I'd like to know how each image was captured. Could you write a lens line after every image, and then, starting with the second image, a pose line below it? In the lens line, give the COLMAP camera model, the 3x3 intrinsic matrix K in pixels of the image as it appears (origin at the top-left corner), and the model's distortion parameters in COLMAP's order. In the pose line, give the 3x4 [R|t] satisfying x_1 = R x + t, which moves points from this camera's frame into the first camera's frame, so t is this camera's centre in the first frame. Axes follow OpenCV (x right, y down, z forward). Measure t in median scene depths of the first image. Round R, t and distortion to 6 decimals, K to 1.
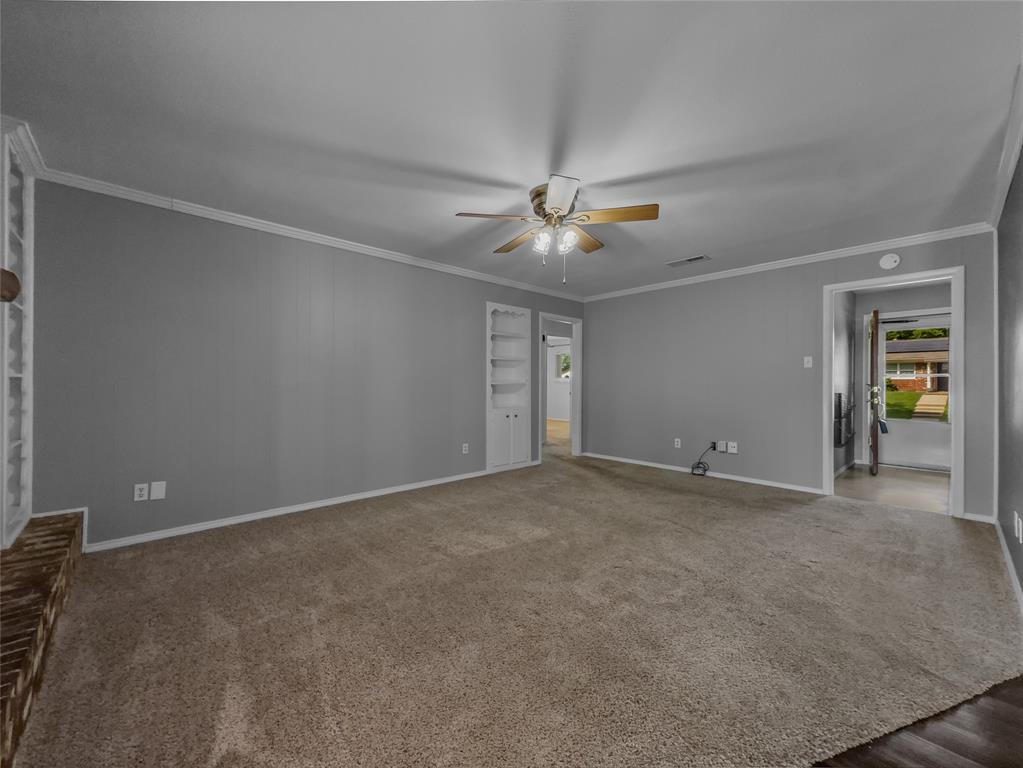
lens RADIAL K [[413.8, 0, 512.6], [0, 413.8, 379.1], [0, 0, 1]] dist [0.000146, 0.000027]
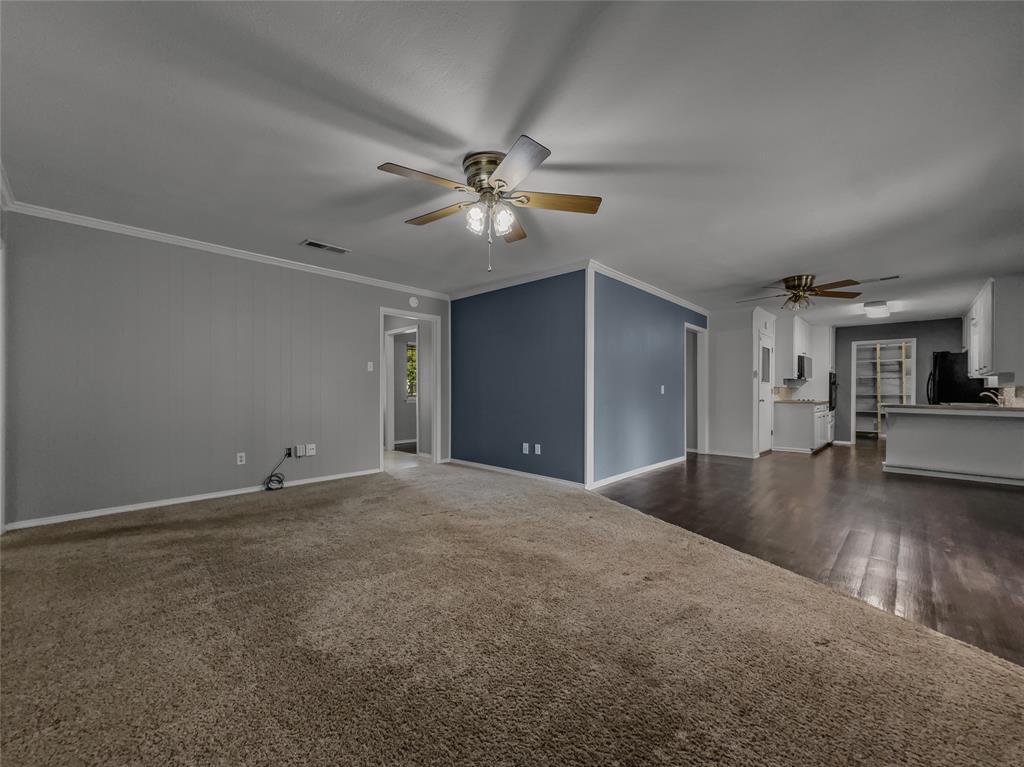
lens RADIAL K [[416.5, 0, 512.0], [0, 416.5, 383.5], [0, 0, 1]] dist [0.000604, 0.000189]
pose [[-0.058818, 0.014010, 0.998170, -0.481684], [-0.010174, 0.999841, -0.014633, 0.019925], [-0.998217, -0.011016, -0.058666, 0.599927]]
